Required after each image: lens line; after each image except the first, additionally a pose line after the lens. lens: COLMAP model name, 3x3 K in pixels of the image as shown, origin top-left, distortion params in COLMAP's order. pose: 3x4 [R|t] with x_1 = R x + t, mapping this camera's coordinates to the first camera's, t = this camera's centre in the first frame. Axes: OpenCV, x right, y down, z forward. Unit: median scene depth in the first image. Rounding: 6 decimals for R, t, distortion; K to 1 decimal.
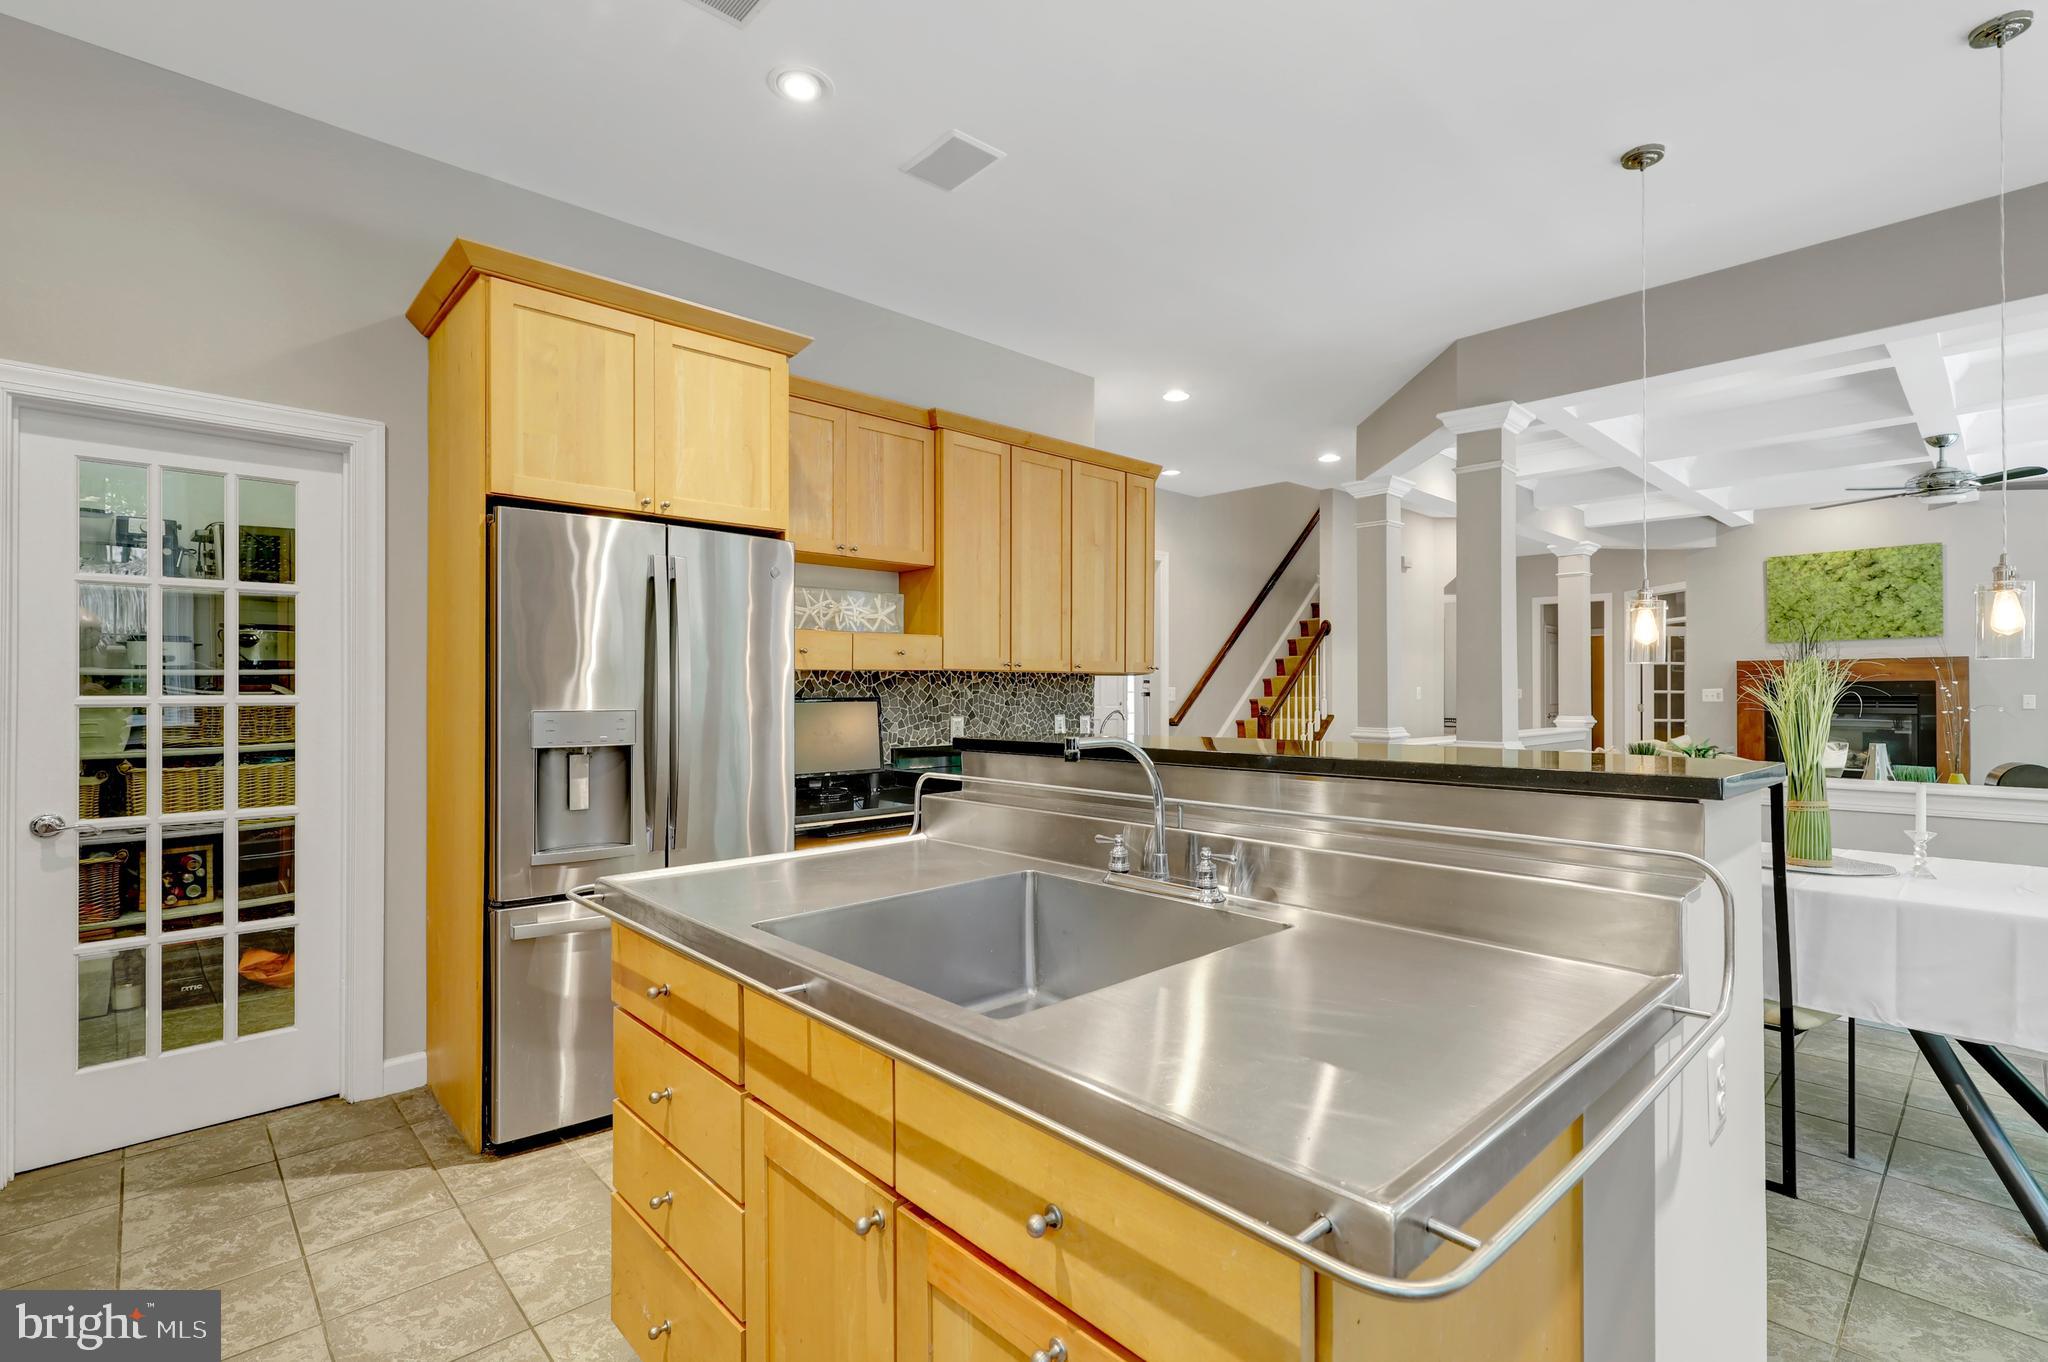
lens RADIAL K [[941.3, 0, 1024.4], [0, 941.3, 686.7], [0, 0, 1]] dist [0.002562, -0.000761]
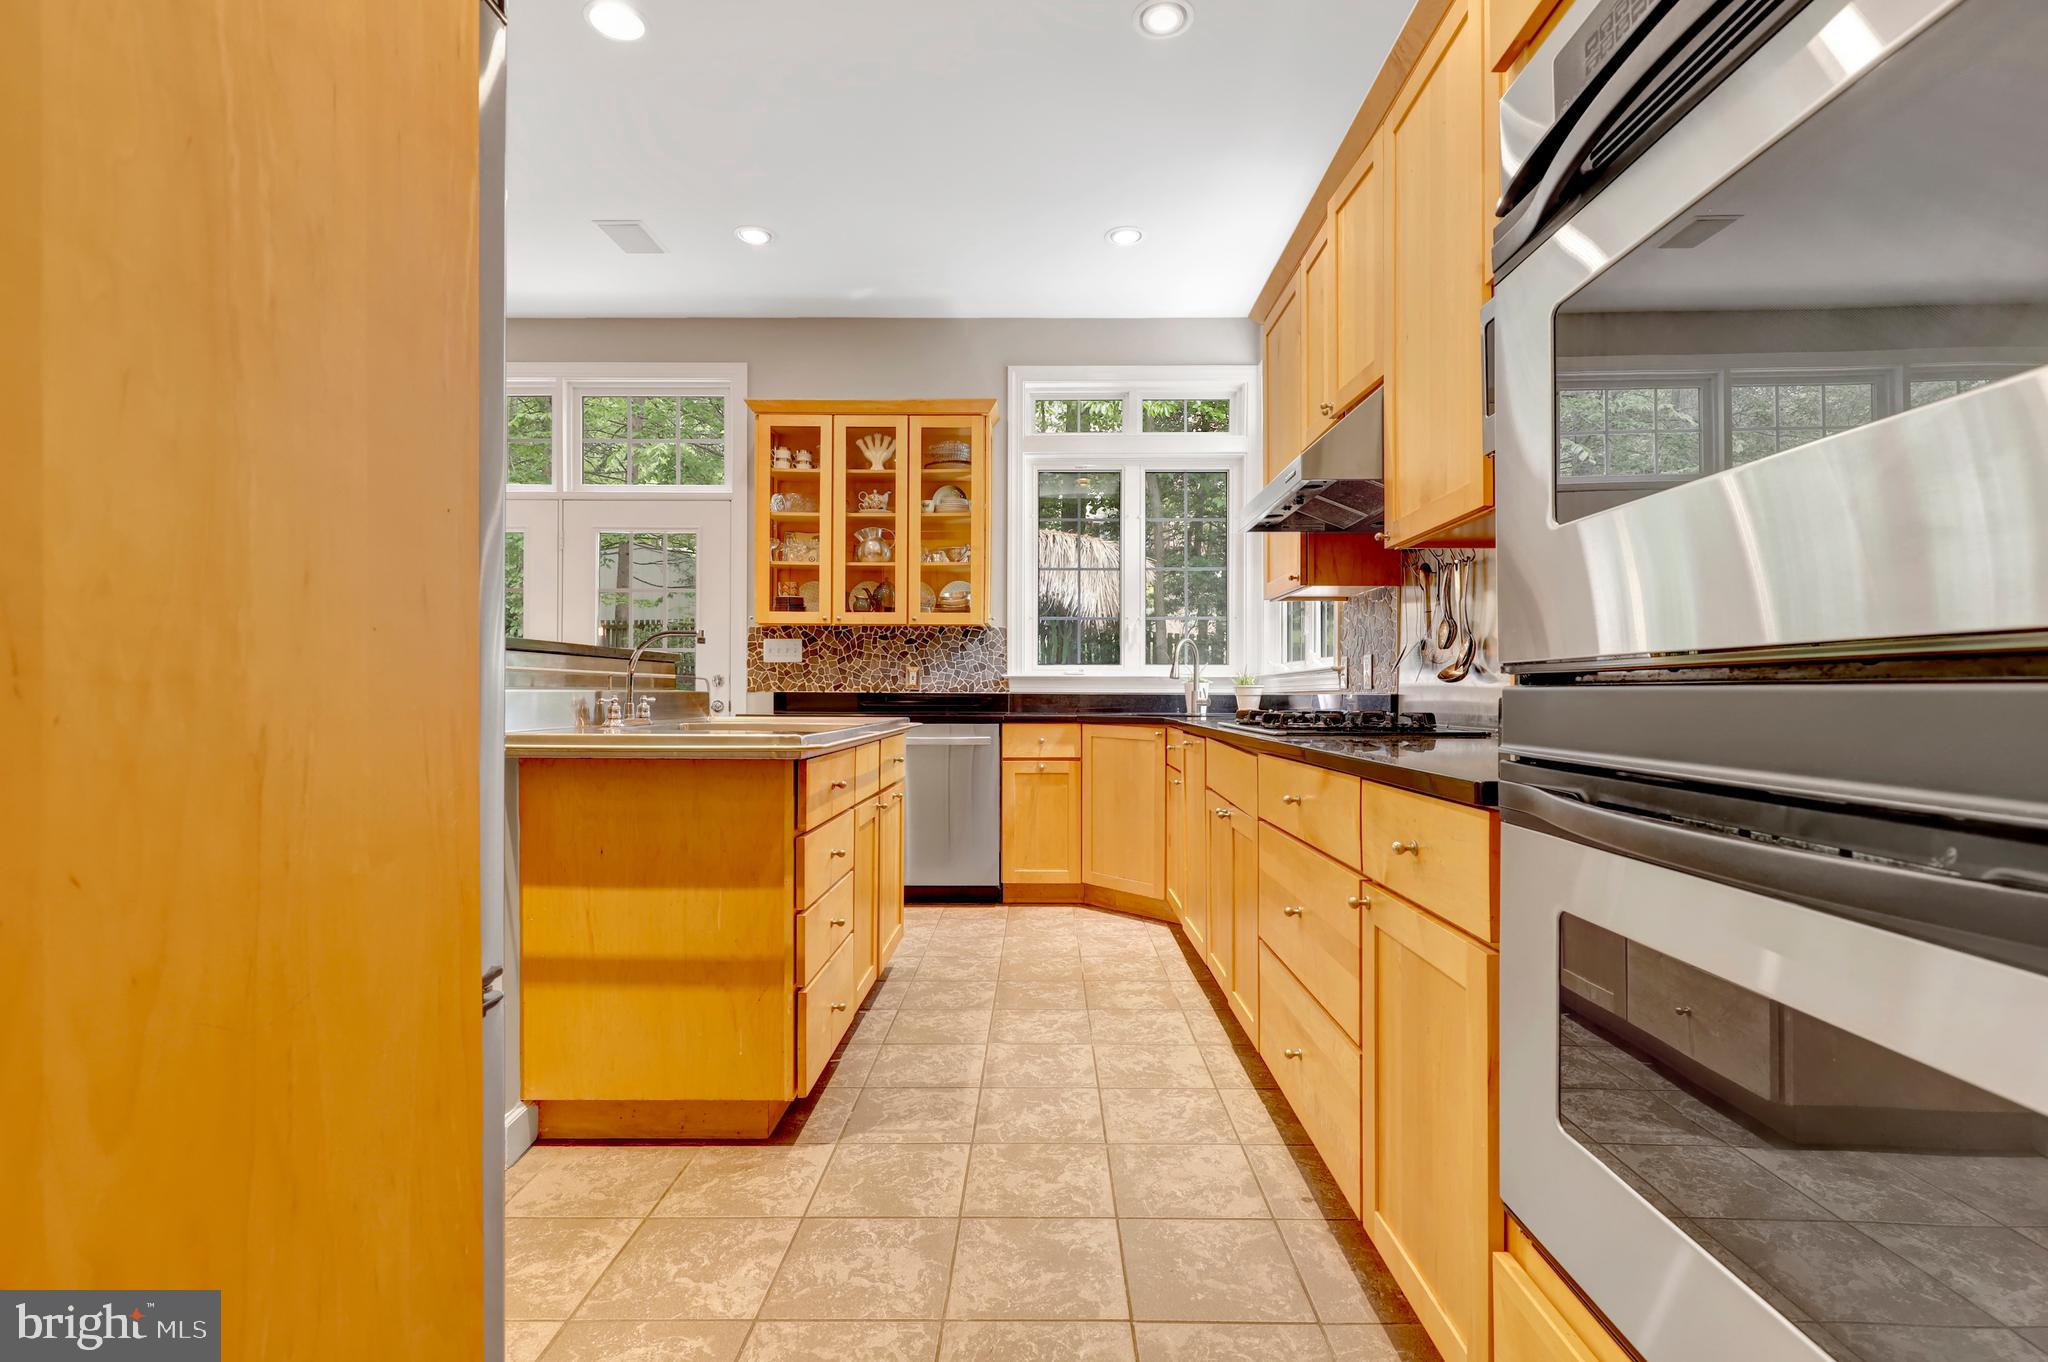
lens RADIAL K [[941.3, 0, 1038.2], [0, 941.3, 688.3], [0, 0, 1]] dist [0.002562, -0.000761]
pose [[-0.729567, 0.001098, 0.683909, -0.584790], [-0.004651, 0.999968, -0.006566, 0.060874], [-0.683894, -0.007971, -0.729538, 0.663441]]
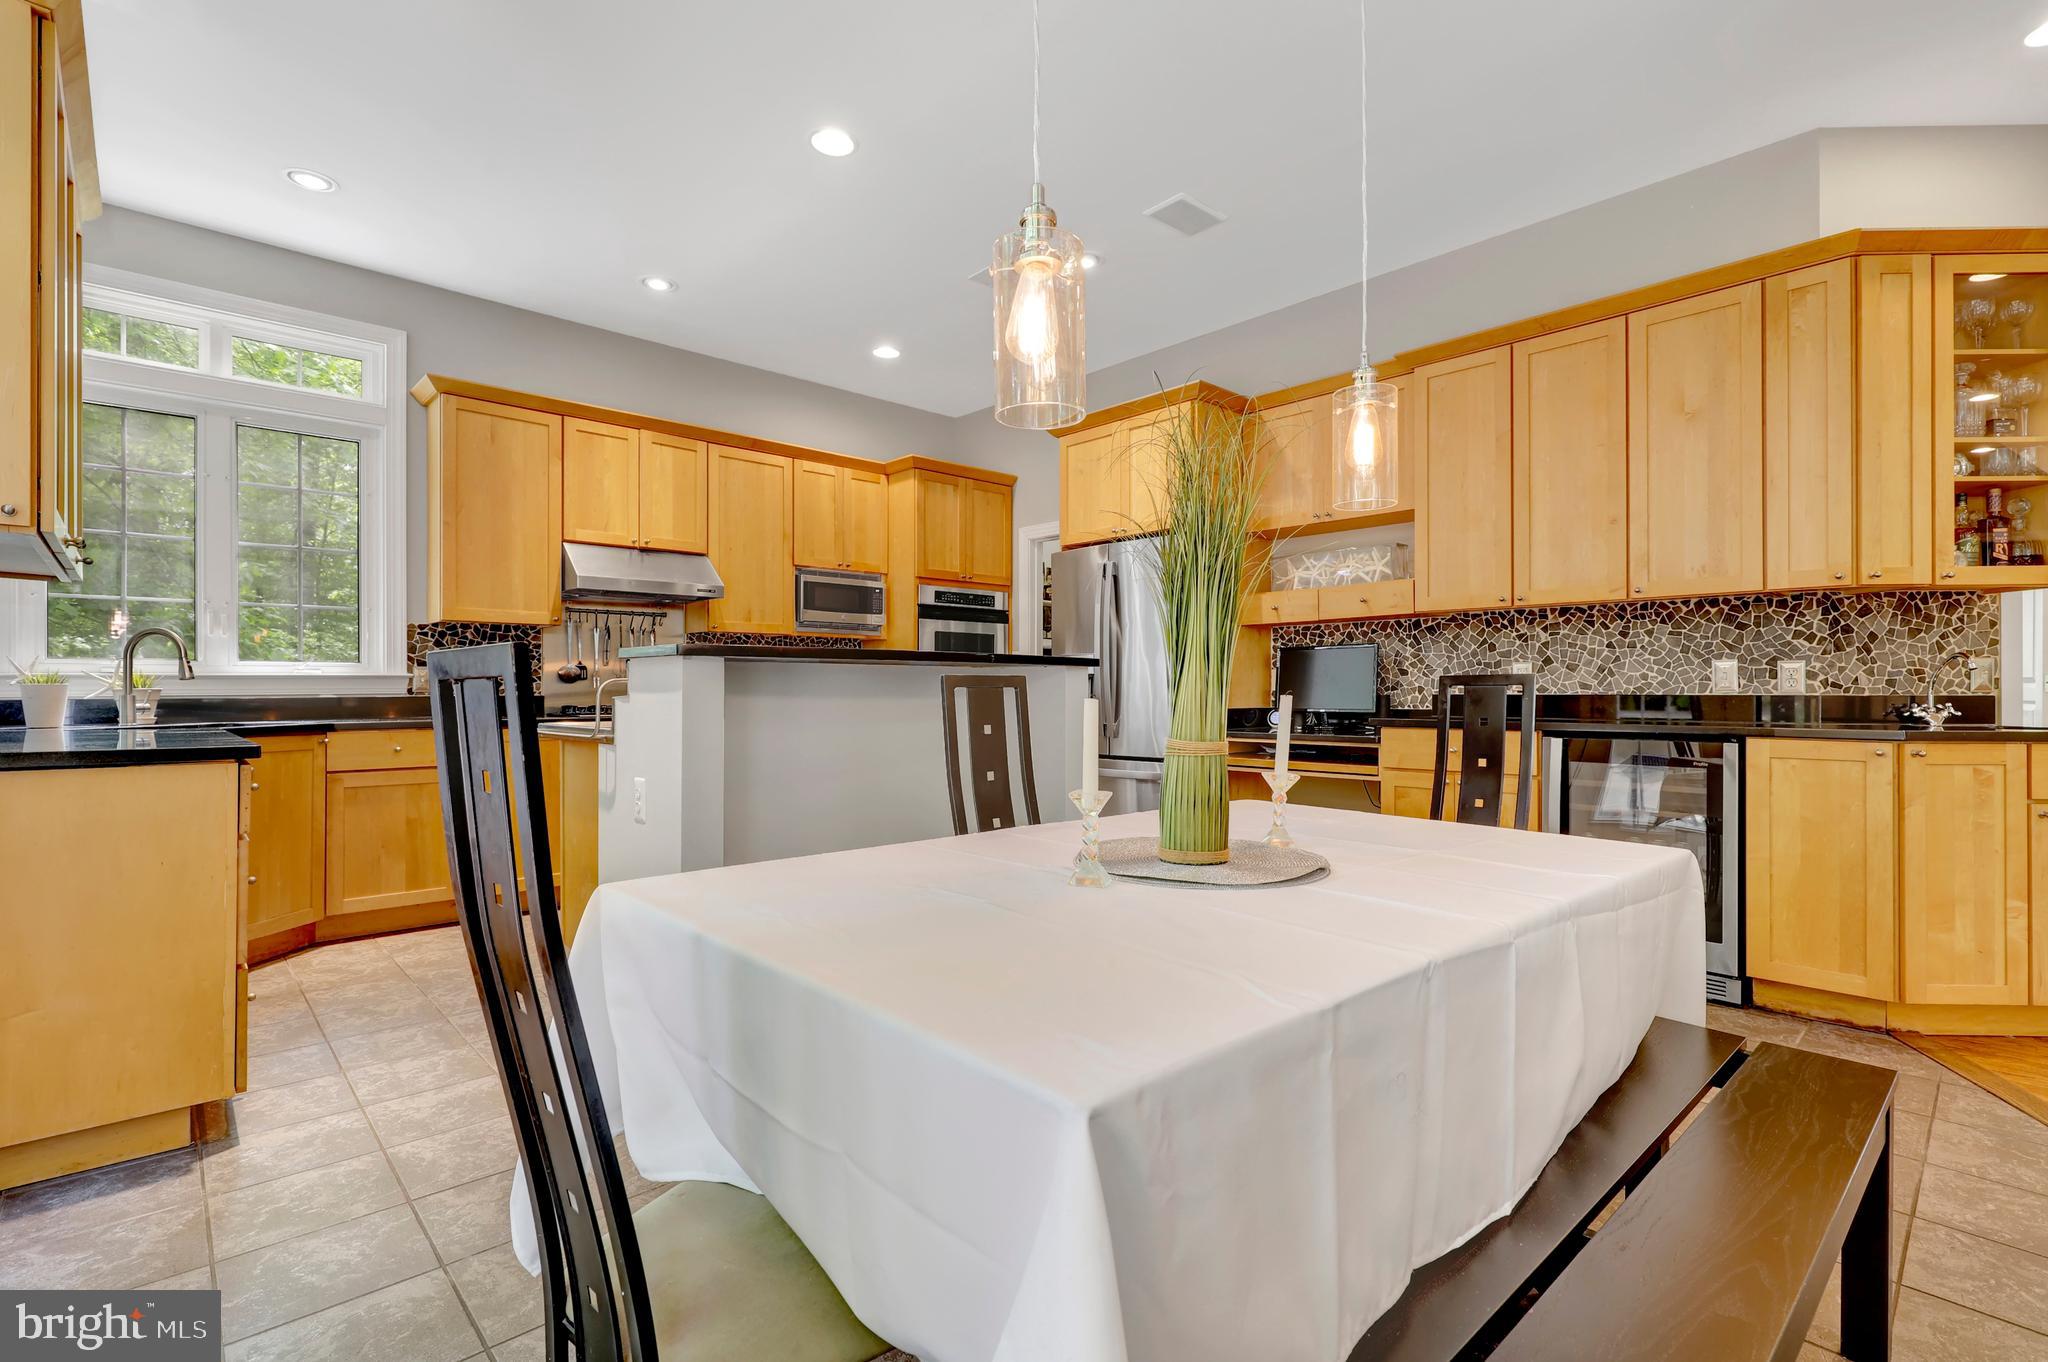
lens RADIAL K [[941.3, 0, 1029.2], [0, 941.3, 683.7], [0, 0, 1]] dist [0.002562, -0.000761]
pose [[-0.010771, -0.006142, -0.999923, 0.836707], [0.004443, 0.999971, -0.006190, 0.056429], [0.999932, -0.004509, -0.010743, 0.562338]]
